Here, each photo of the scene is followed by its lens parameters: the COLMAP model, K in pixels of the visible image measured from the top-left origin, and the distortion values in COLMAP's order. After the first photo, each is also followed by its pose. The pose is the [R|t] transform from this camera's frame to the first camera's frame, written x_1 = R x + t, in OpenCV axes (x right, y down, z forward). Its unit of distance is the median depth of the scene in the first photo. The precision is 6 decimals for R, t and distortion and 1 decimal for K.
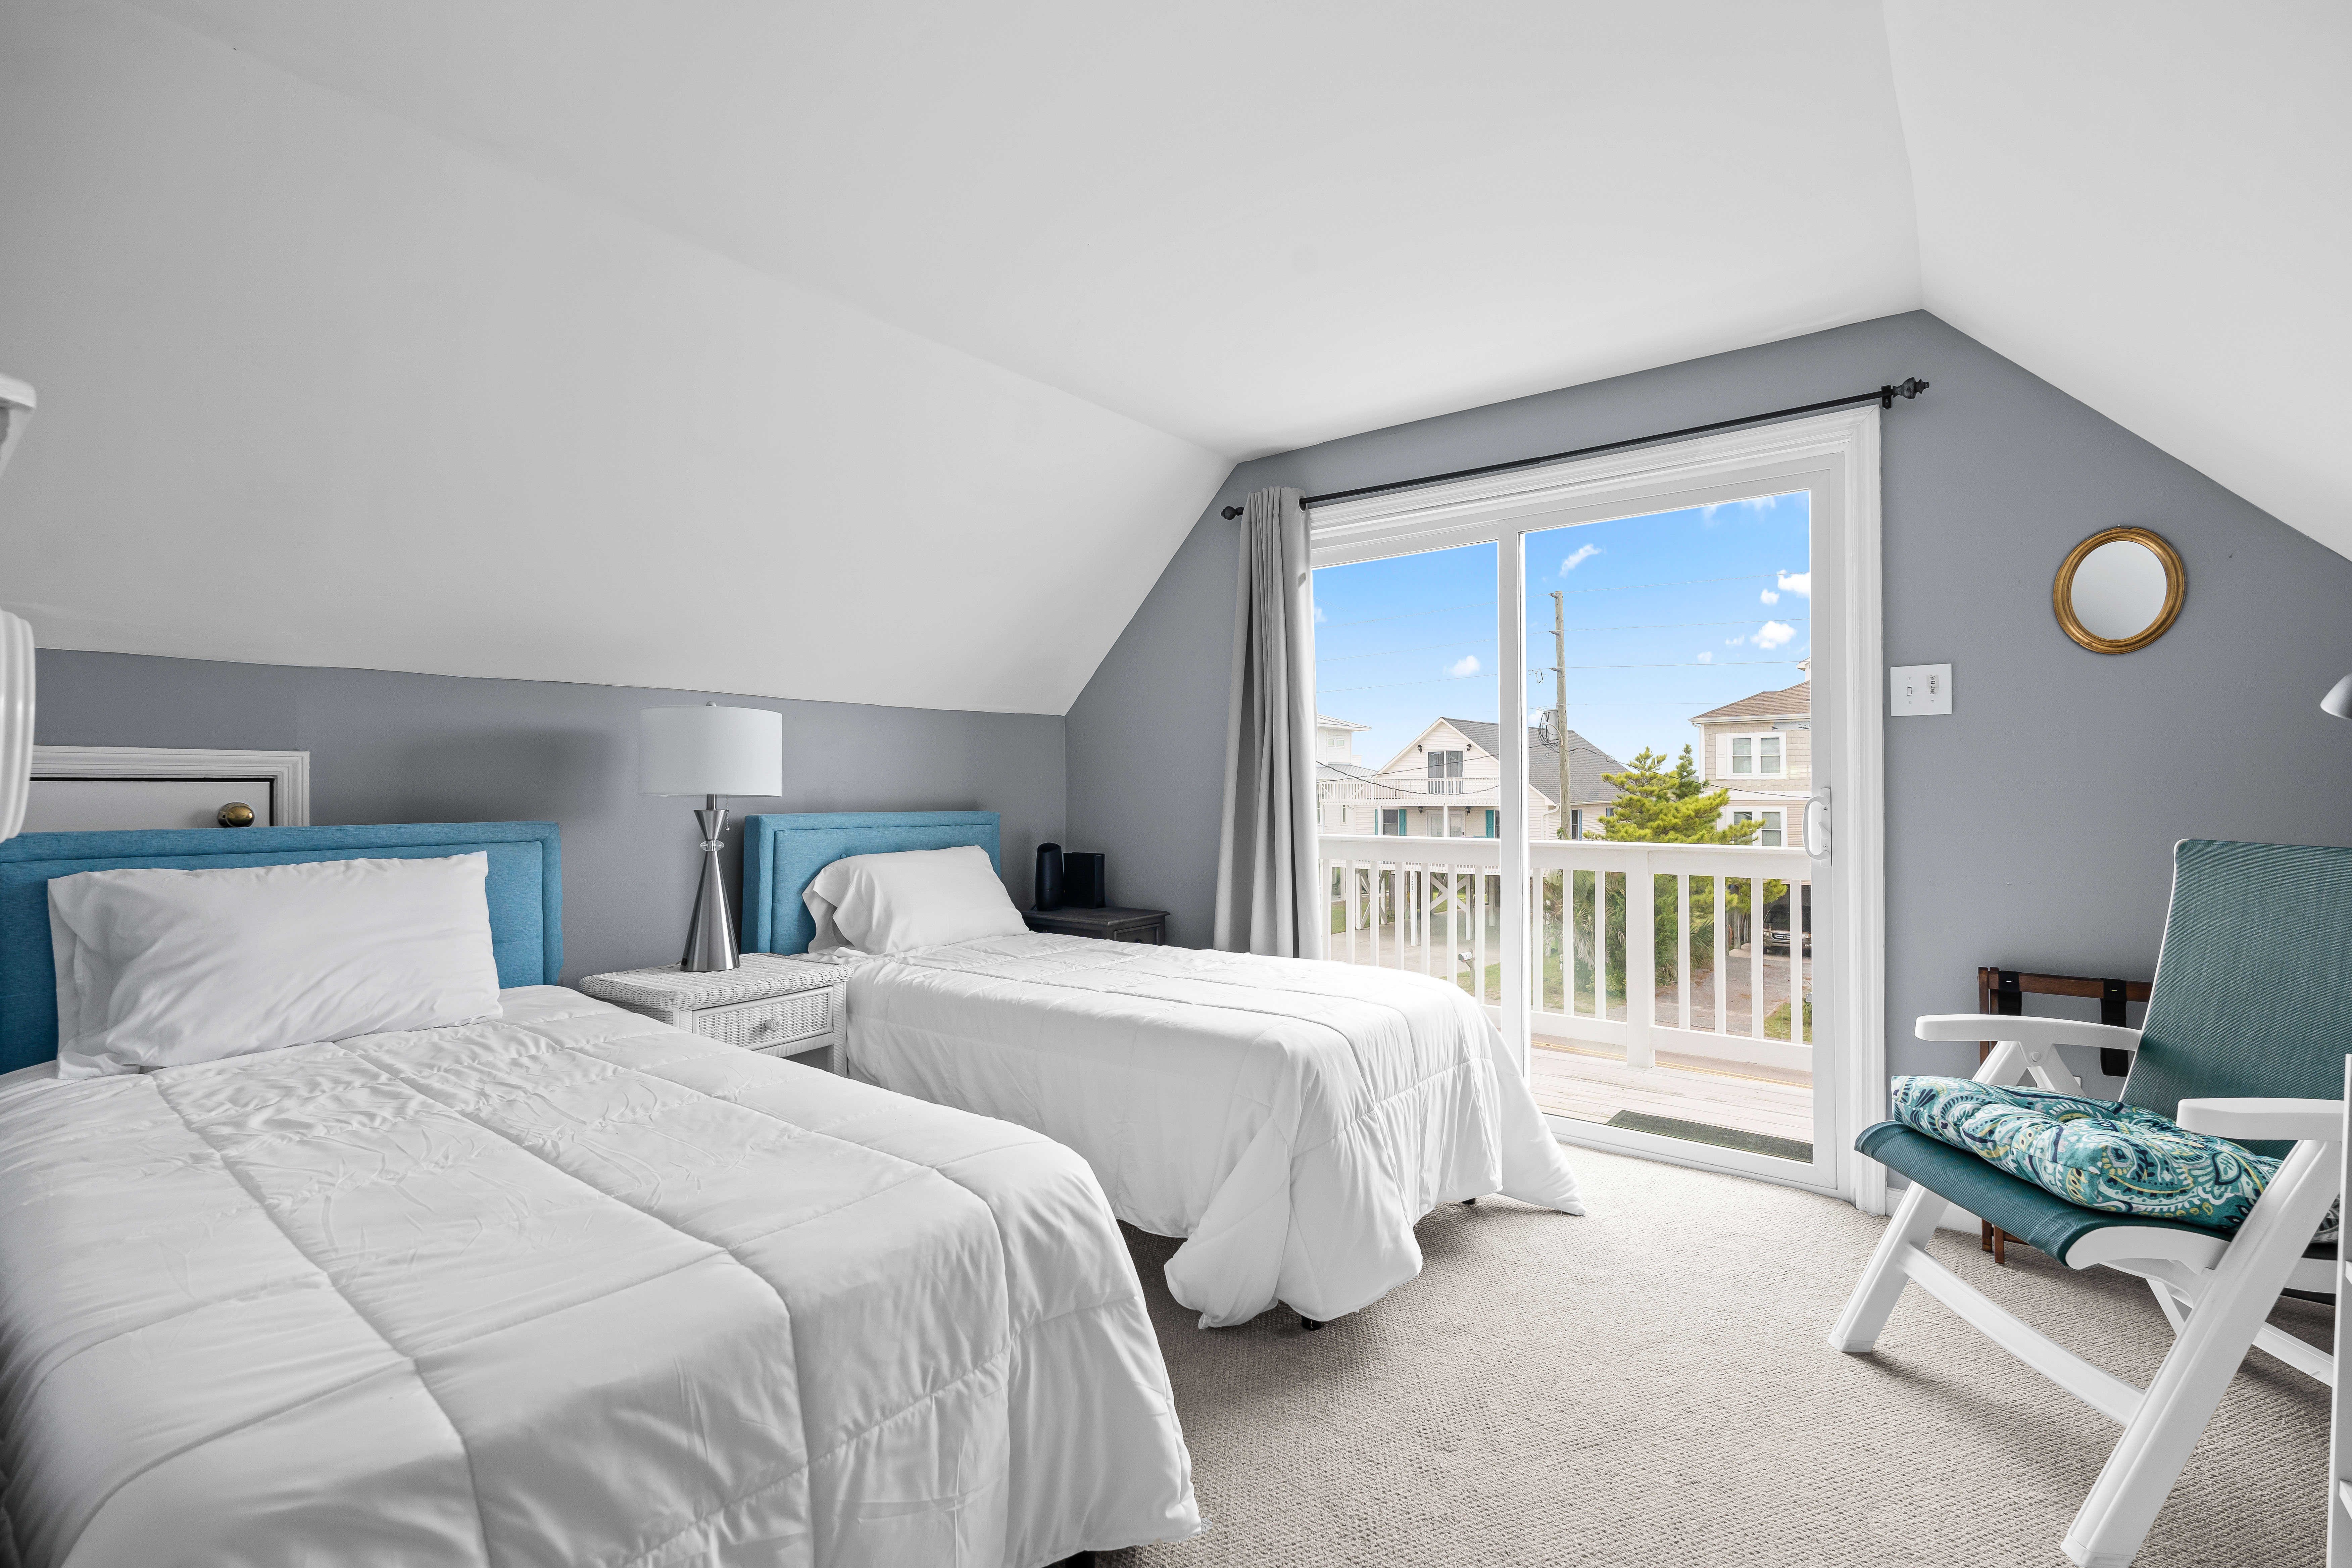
lens RADIAL K [[1052.8, 0, 1177.0], [0, 1052.8, 790.6], [0, 0, 1]] dist [-0.002660, 0.000589]
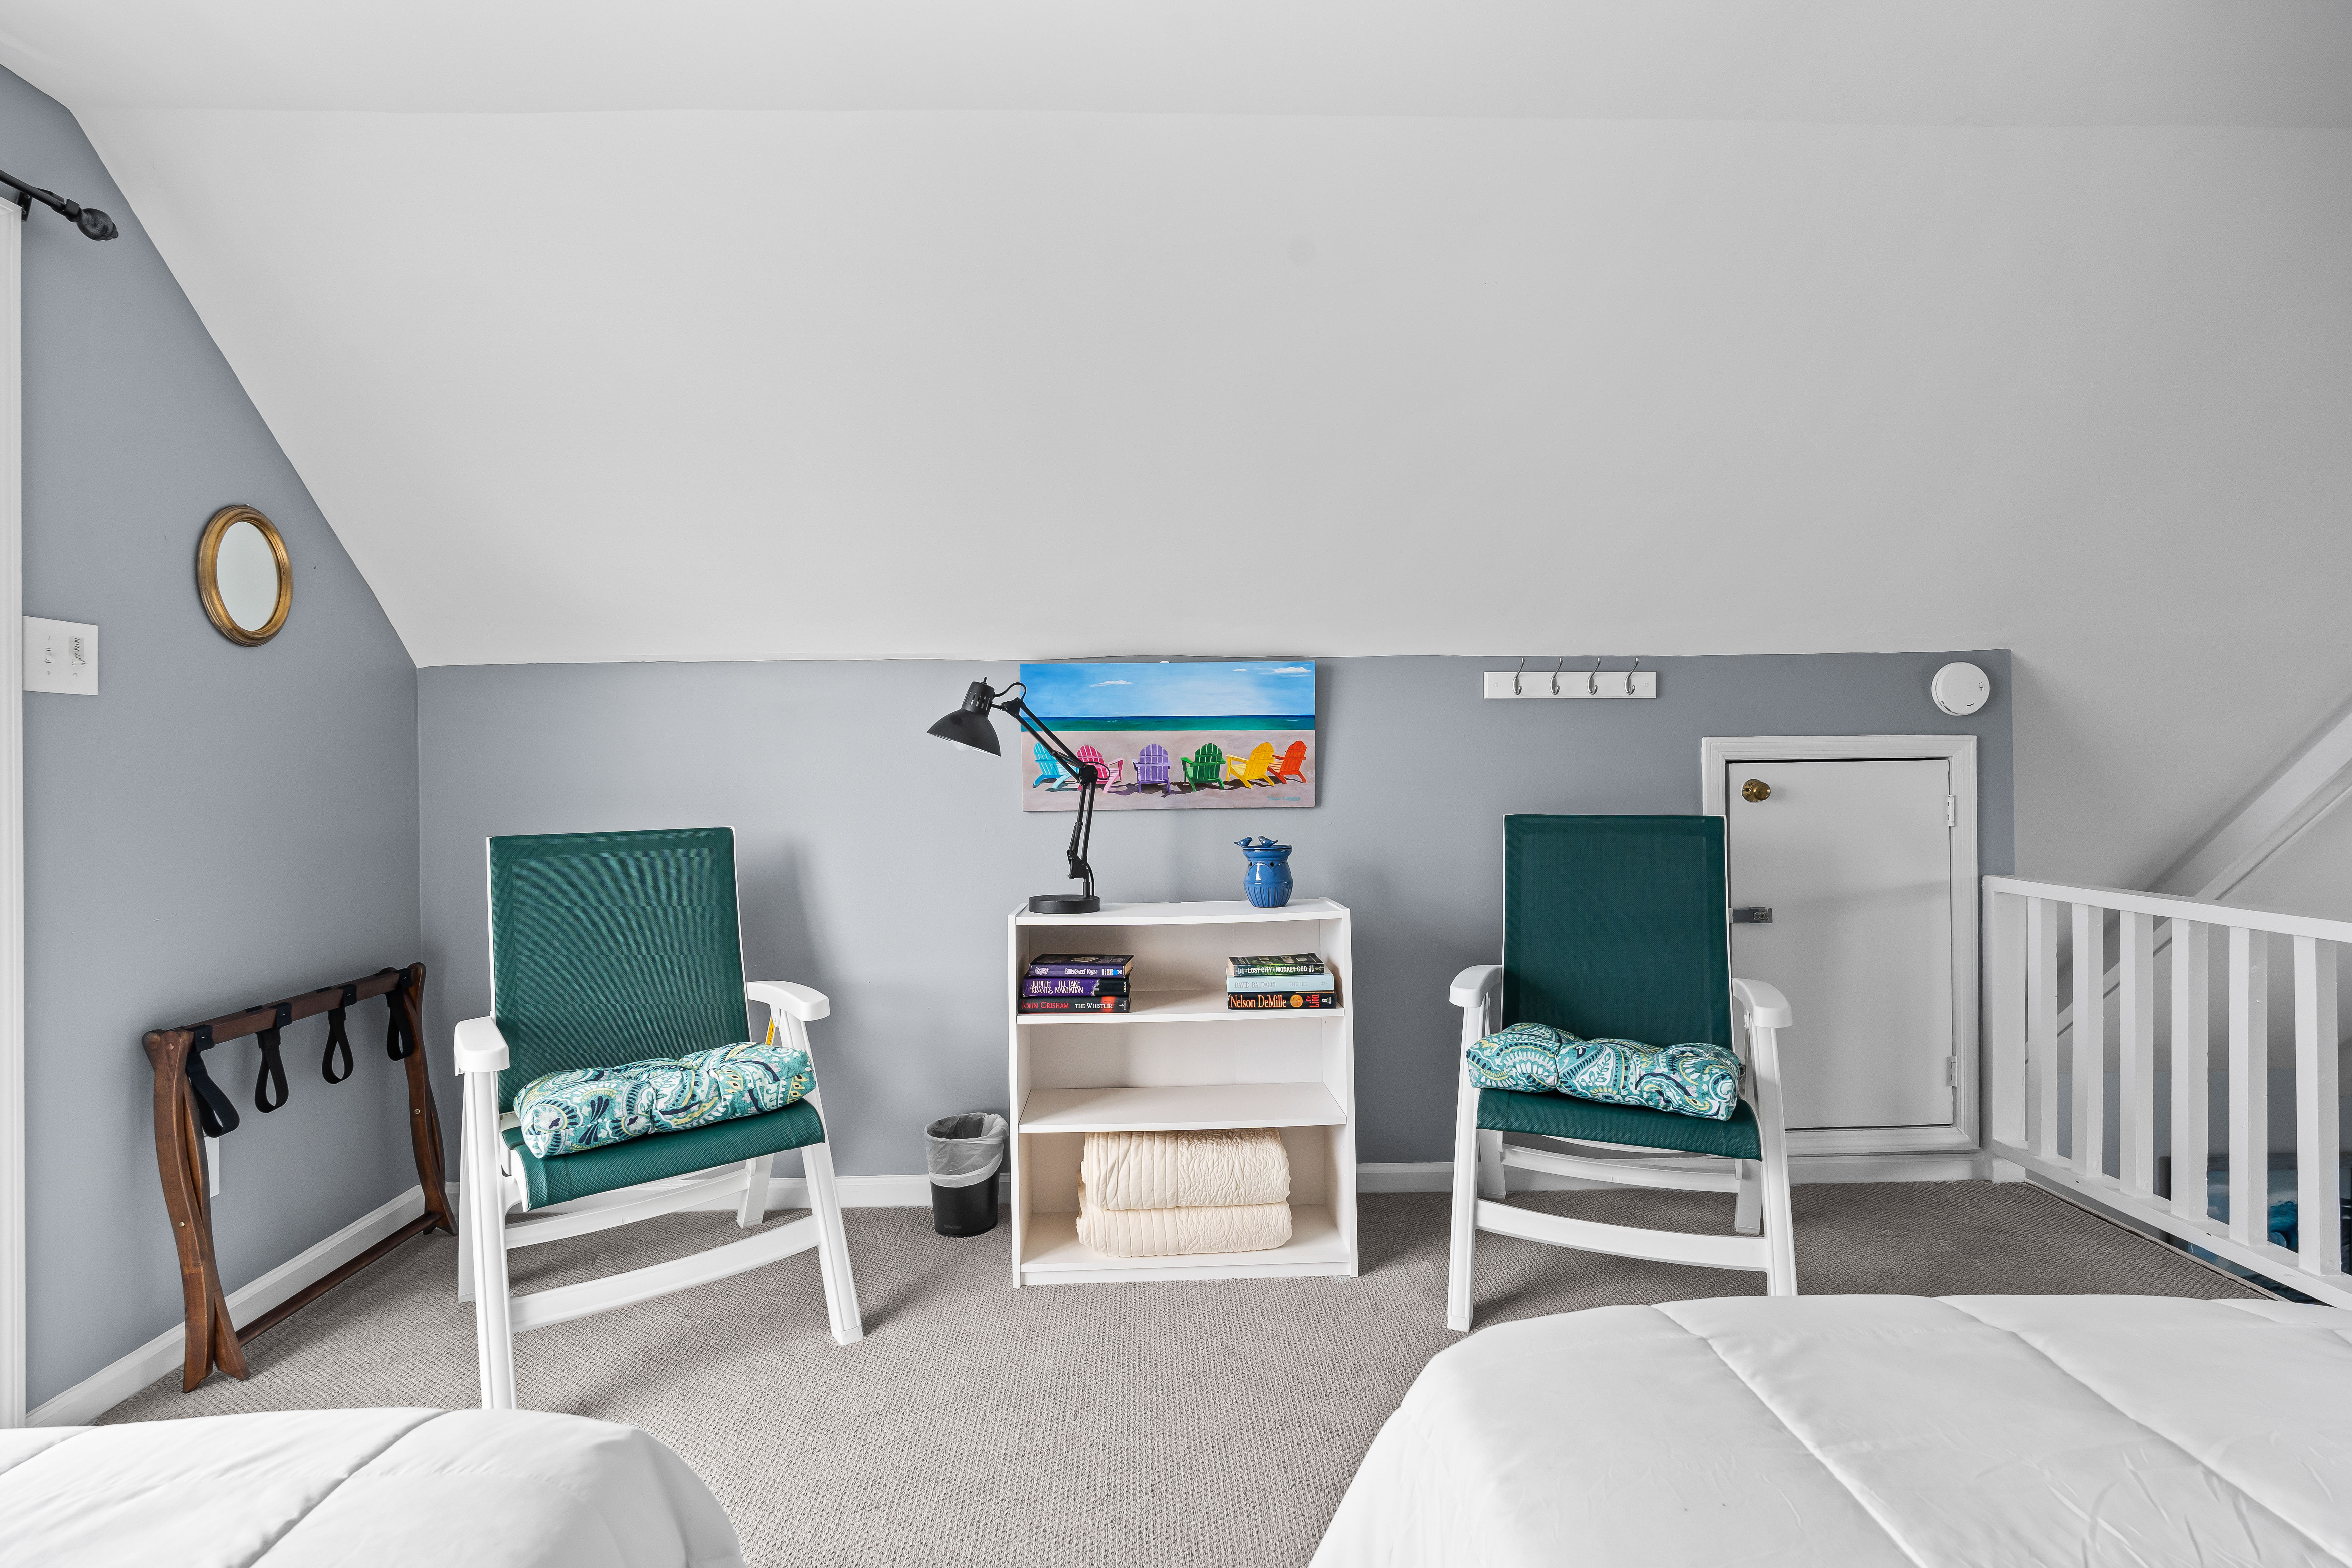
lens RADIAL K [[1052.8, 0, 1177.0], [0, 1052.8, 790.6], [0, 0, 1]] dist [-0.002660, 0.000589]
pose [[-0.648317, -0.010383, 0.761300, -0.298522], [0.019043, 0.999373, 0.029846, -0.017092], [-0.761132, 0.033847, -0.647713, 0.957167]]
